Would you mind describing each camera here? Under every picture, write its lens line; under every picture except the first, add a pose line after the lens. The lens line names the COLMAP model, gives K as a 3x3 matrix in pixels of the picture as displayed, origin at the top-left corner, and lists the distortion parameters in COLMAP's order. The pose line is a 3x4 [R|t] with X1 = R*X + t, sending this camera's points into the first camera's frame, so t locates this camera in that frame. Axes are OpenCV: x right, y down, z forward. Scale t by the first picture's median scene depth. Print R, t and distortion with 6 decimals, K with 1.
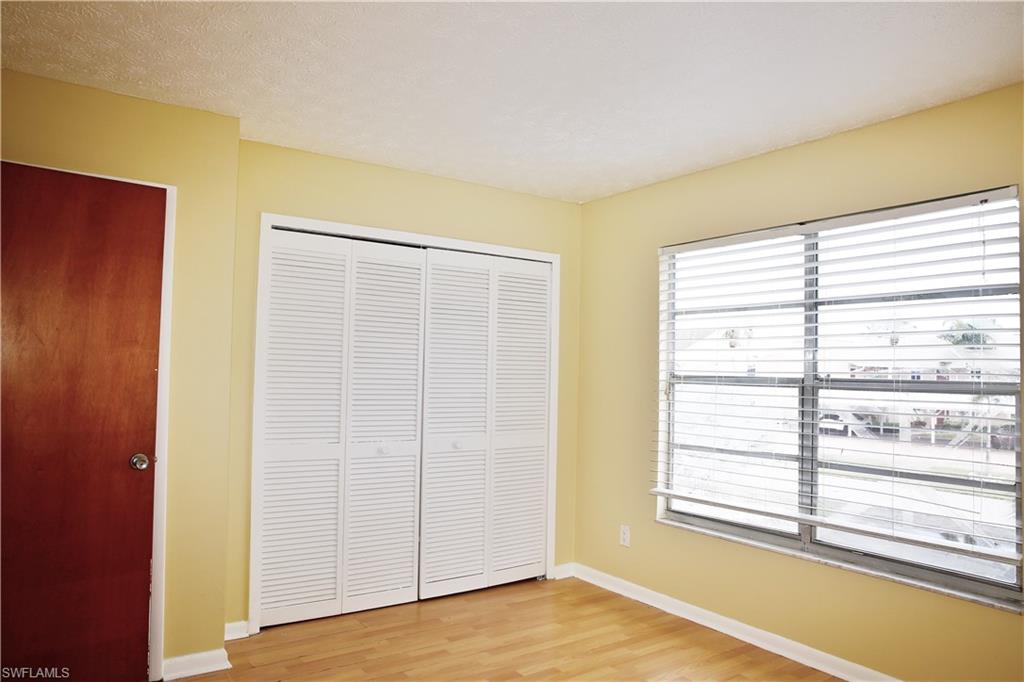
lens RADIAL K [[697.6, 0, 497.6], [0, 697.6, 337.6], [0, 0, 1]] dist [-0.097326, 0.081155]
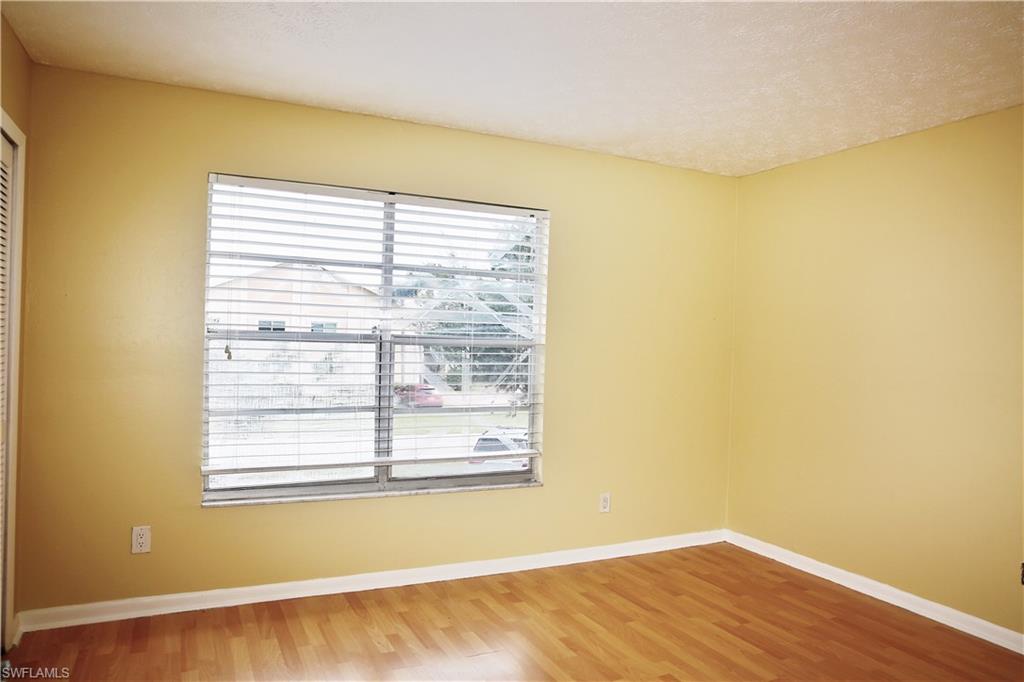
lens RADIAL K [[697.6, 0, 497.6], [0, 697.6, 337.6], [0, 0, 1]] dist [-0.097326, 0.081155]
pose [[0.149547, -0.005248, 0.988741, -0.623147], [-0.069752, 0.997439, 0.015844, 0.033357], [-0.986291, -0.071336, 0.148797, 0.652055]]
